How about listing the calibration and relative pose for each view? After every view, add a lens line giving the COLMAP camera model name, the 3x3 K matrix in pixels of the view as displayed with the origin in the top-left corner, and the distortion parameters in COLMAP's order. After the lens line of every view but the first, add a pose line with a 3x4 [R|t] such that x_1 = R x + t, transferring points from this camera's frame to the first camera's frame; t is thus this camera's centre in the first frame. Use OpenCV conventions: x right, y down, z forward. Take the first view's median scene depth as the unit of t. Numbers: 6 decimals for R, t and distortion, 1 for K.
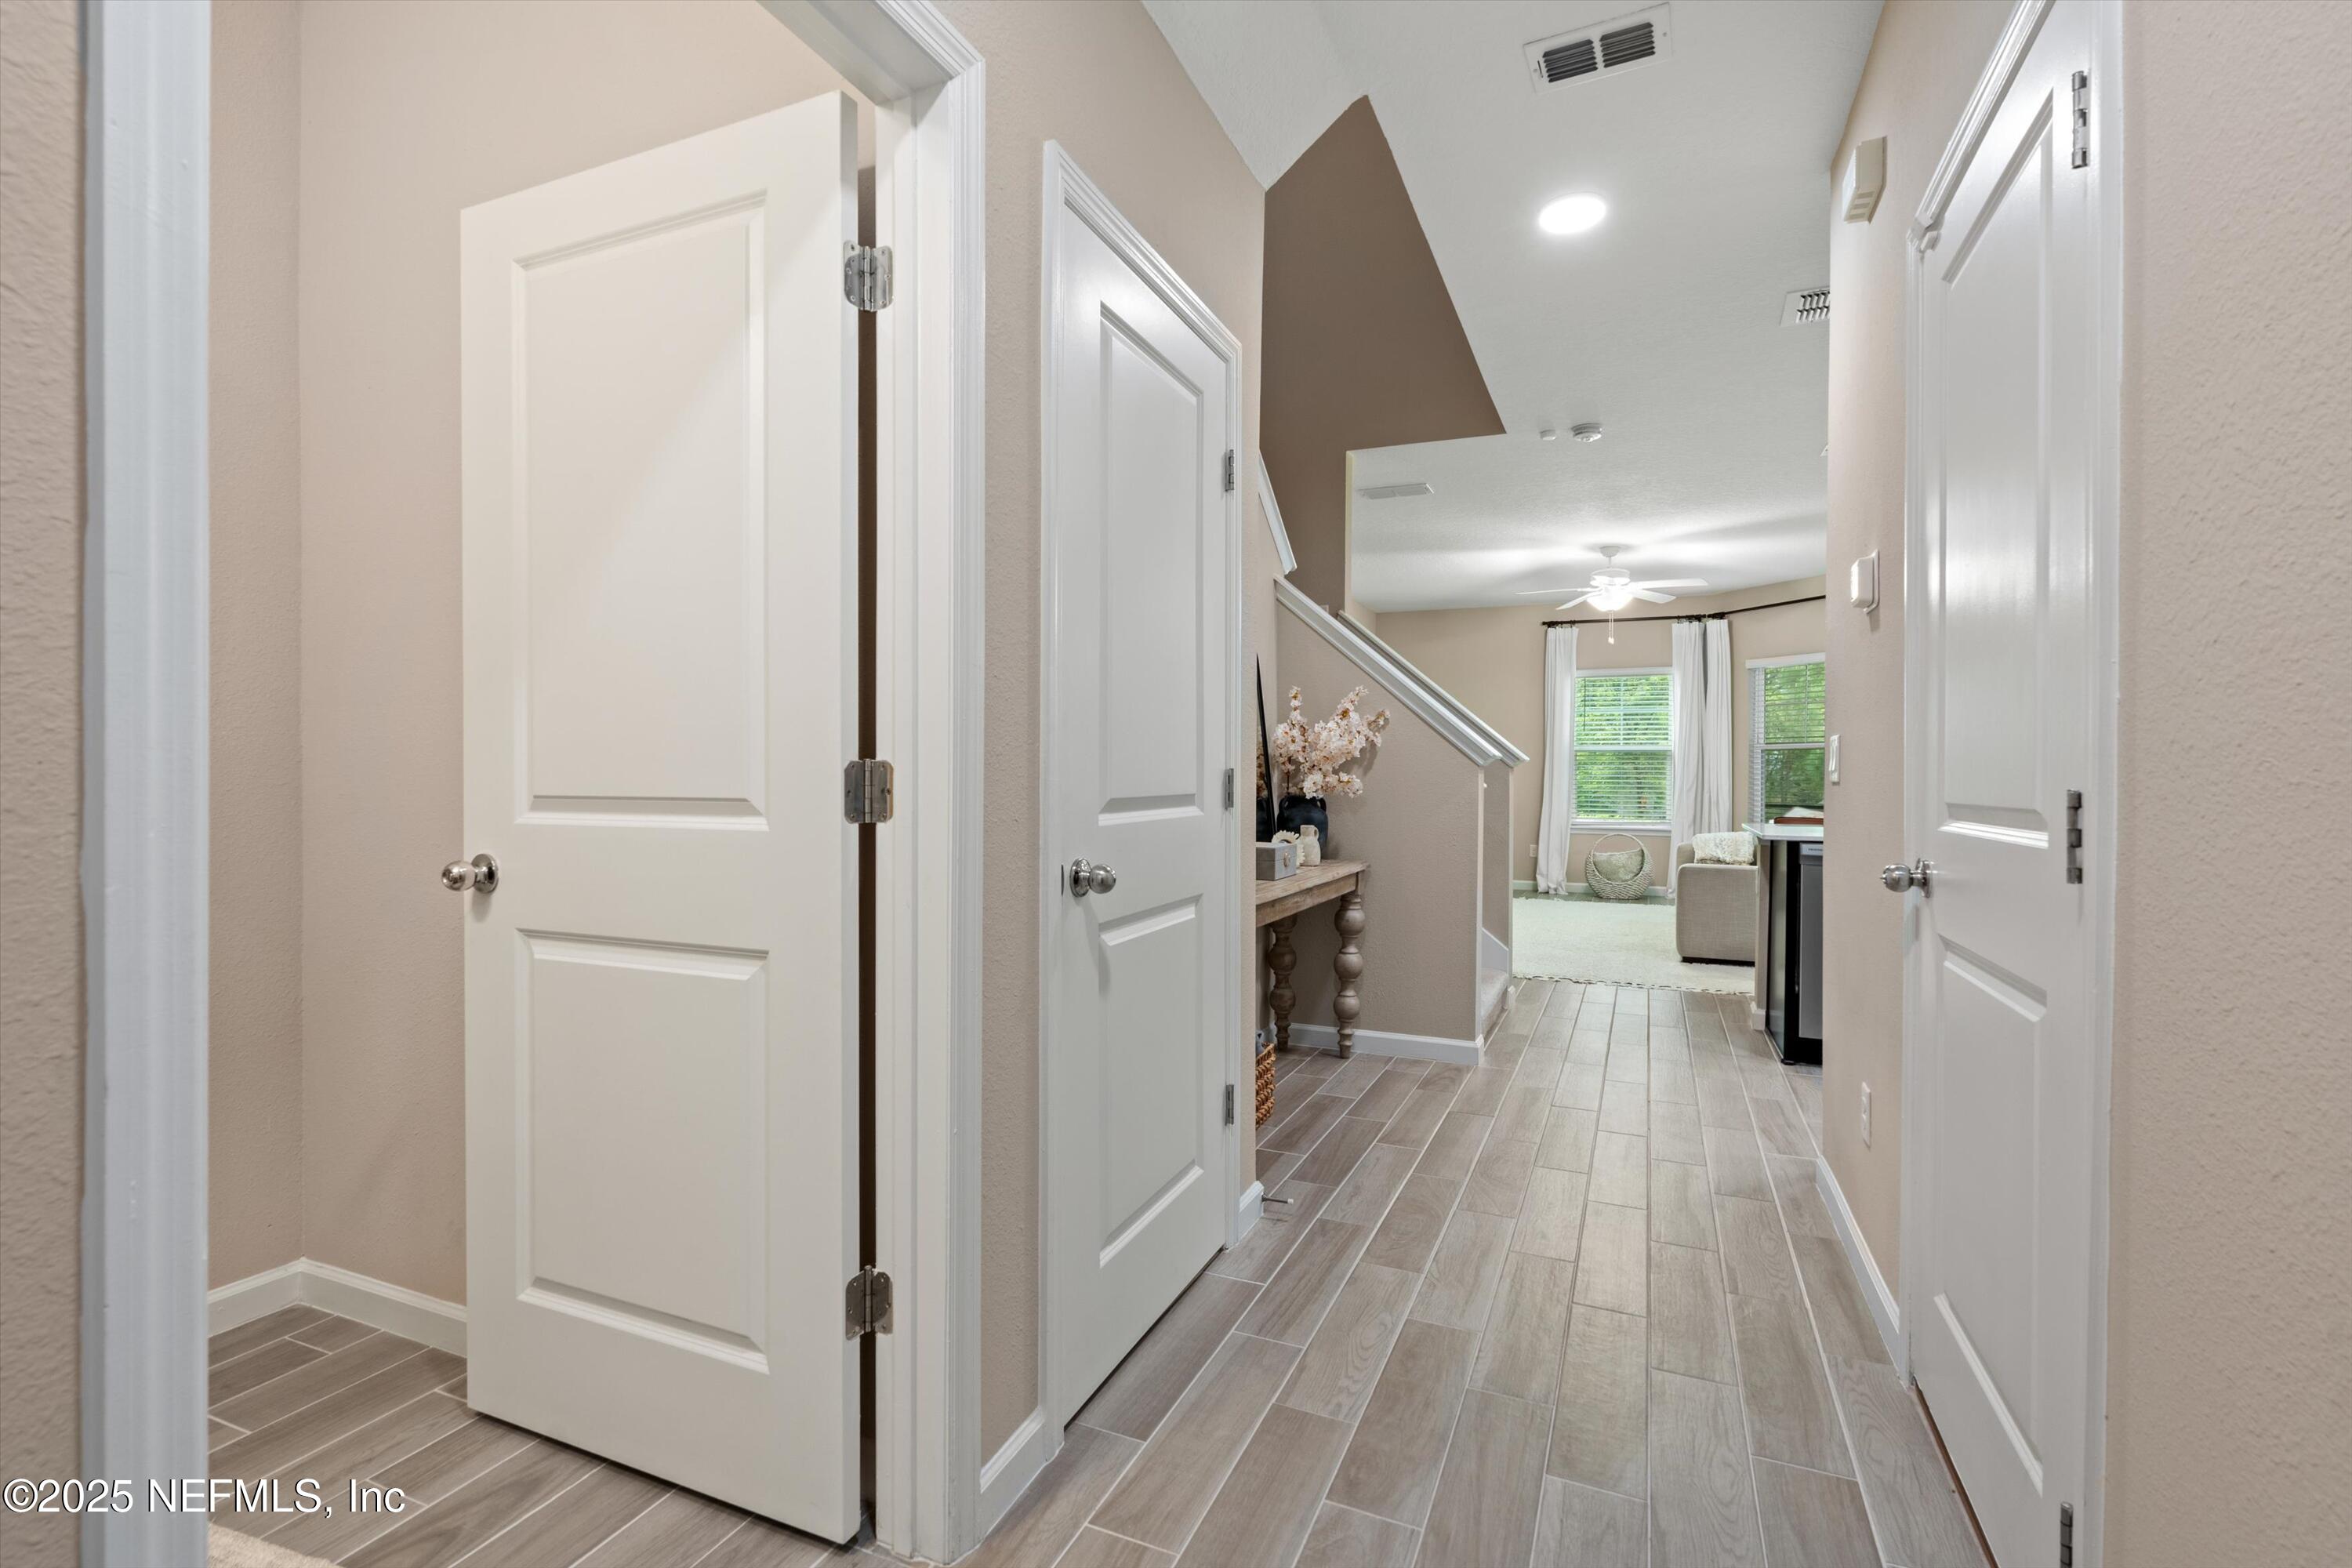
lens RADIAL K [[1064.4, 0, 1189.1], [0, 1064.4, 778.9], [0, 0, 1]] dist [-0.011812, 0.004748]
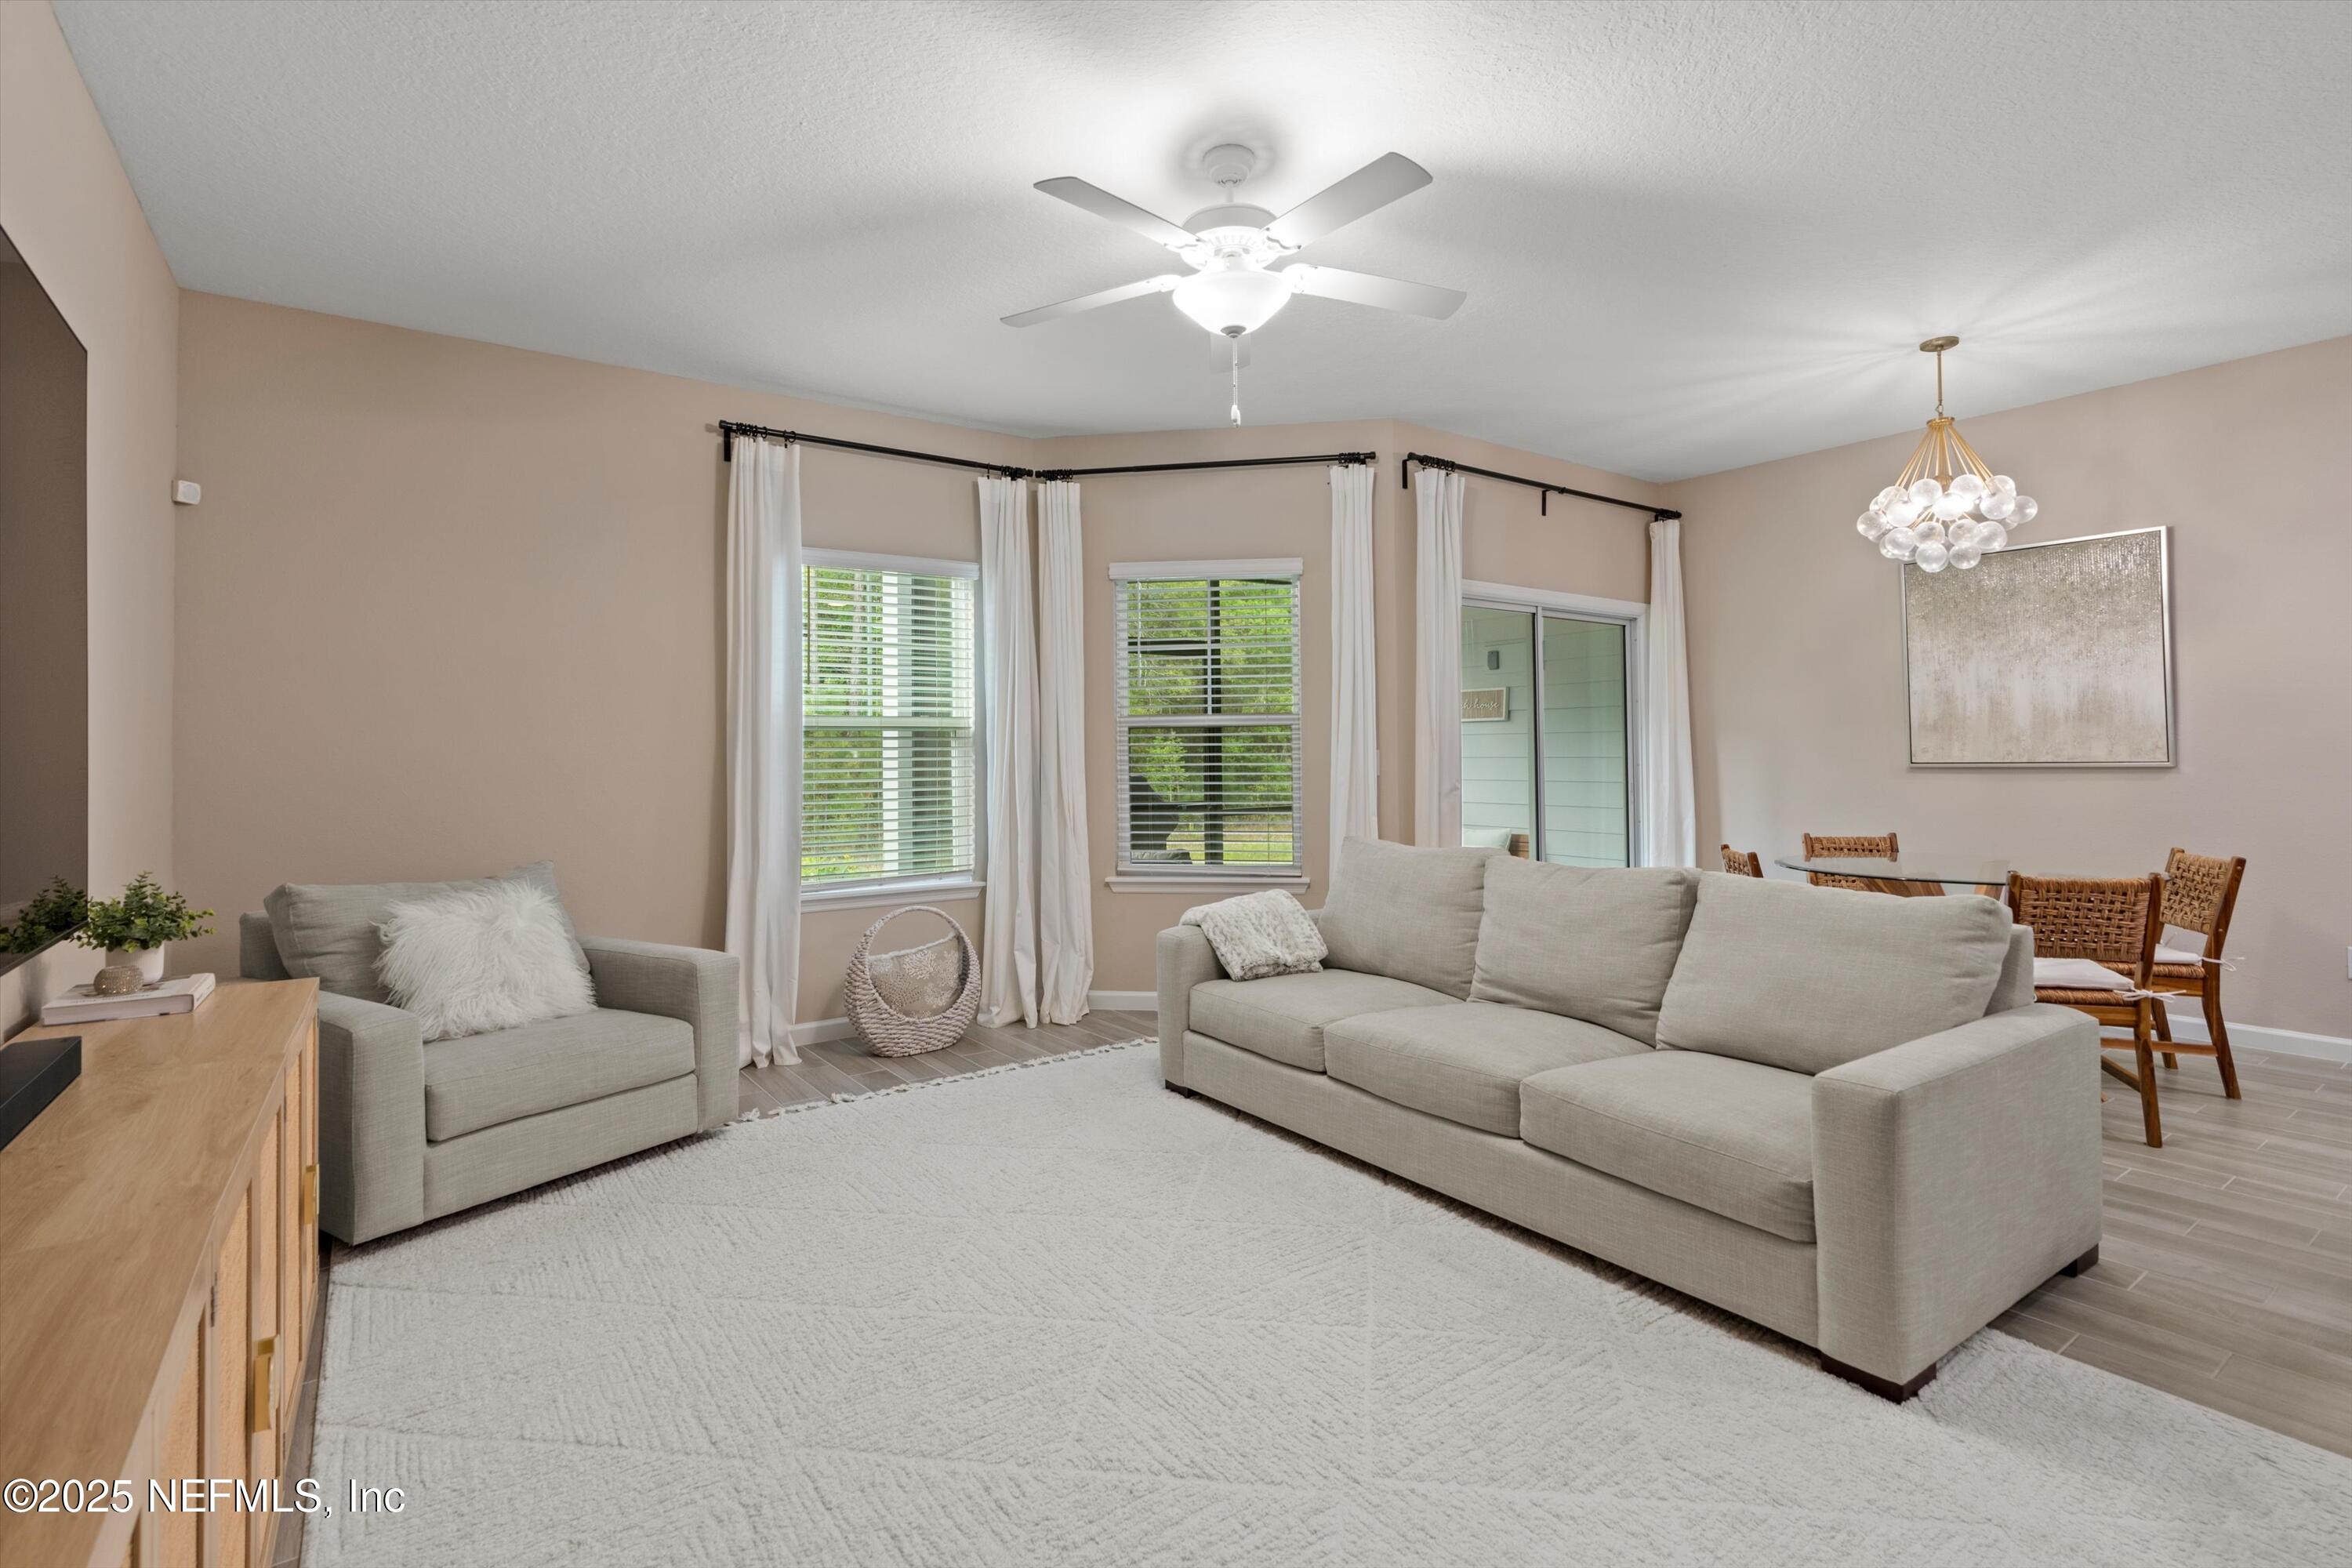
lens RADIAL K [[1064.4, 0, 1202.7], [0, 1064.4, 737.3], [0, 0, 1]] dist [-0.011812, 0.004748]
pose [[0.511480, 0.007226, 0.859265, 0.074641], [0.019149, 0.999620, -0.019806, -0.009903], [-0.859082, 0.026585, 0.511148, 0.655604]]
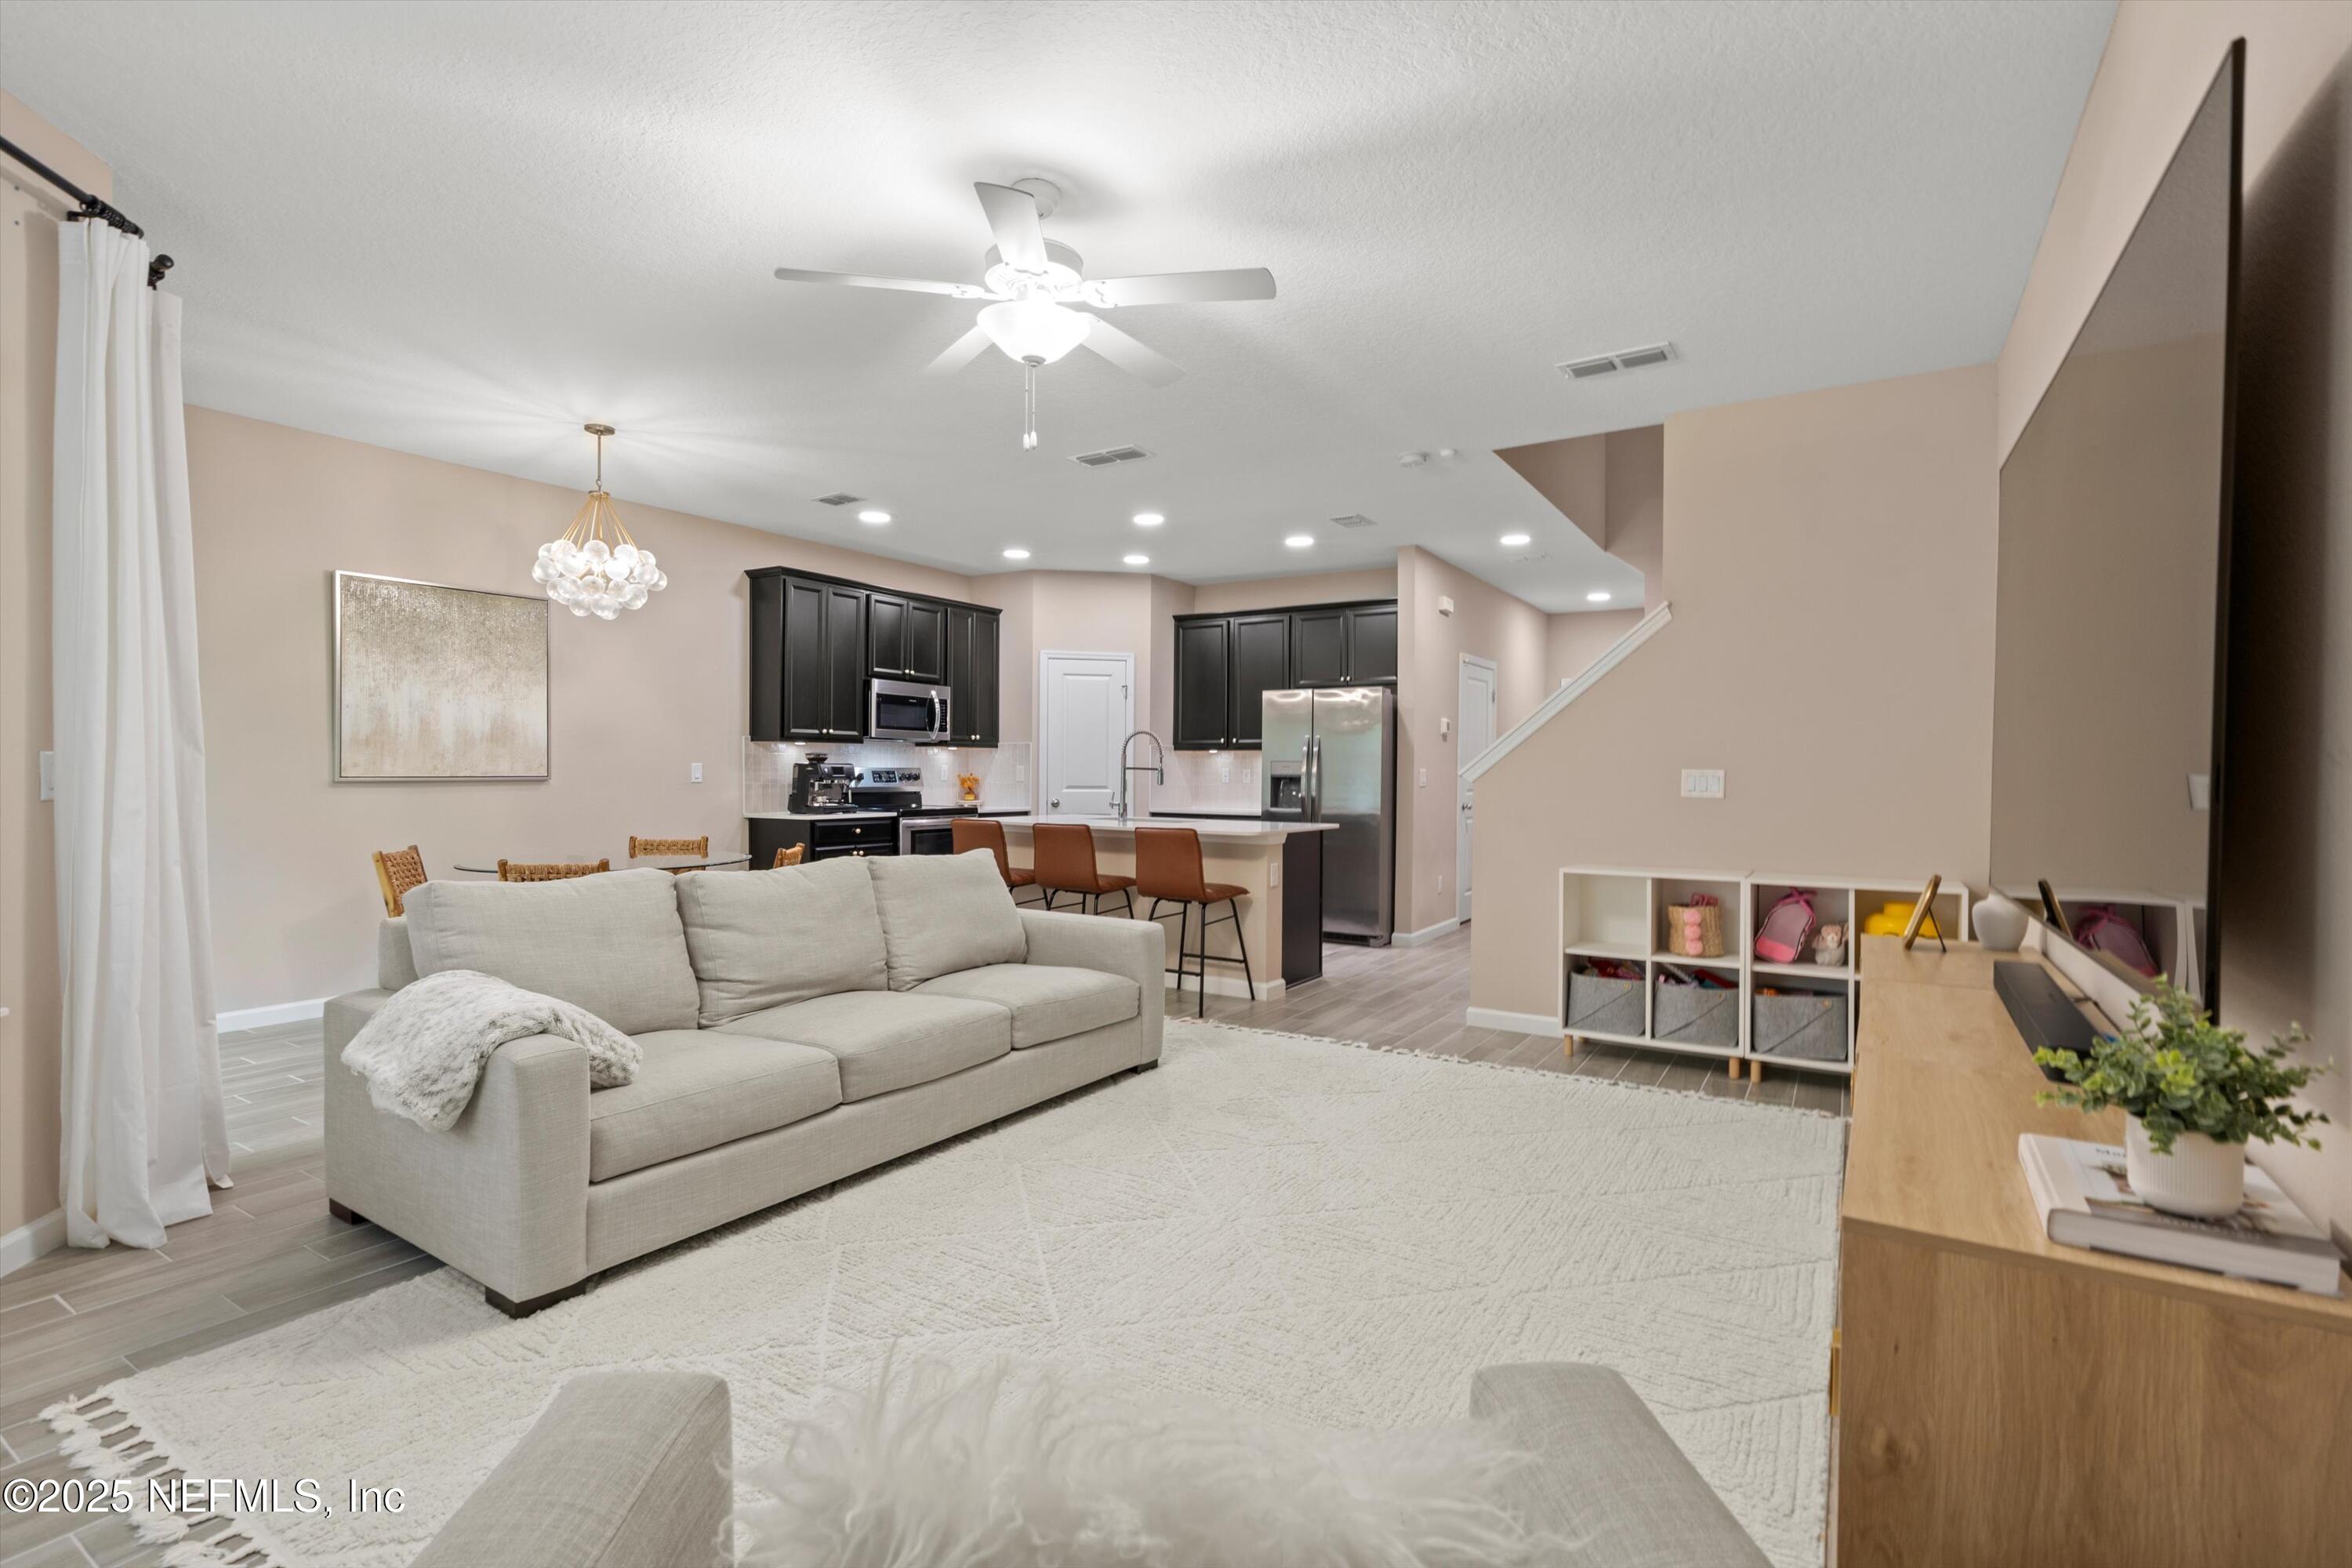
lens RADIAL K [[1064.4, 0, 1172.9], [0, 1064.4, 781.4], [0, 0, 1]] dist [-0.011812, 0.004748]
pose [[-0.987555, -0.011775, 0.156834, 0.231016], [-0.008765, 0.999764, 0.019874, -0.012892], [-0.157031, 0.018252, -0.987425, 1.069556]]
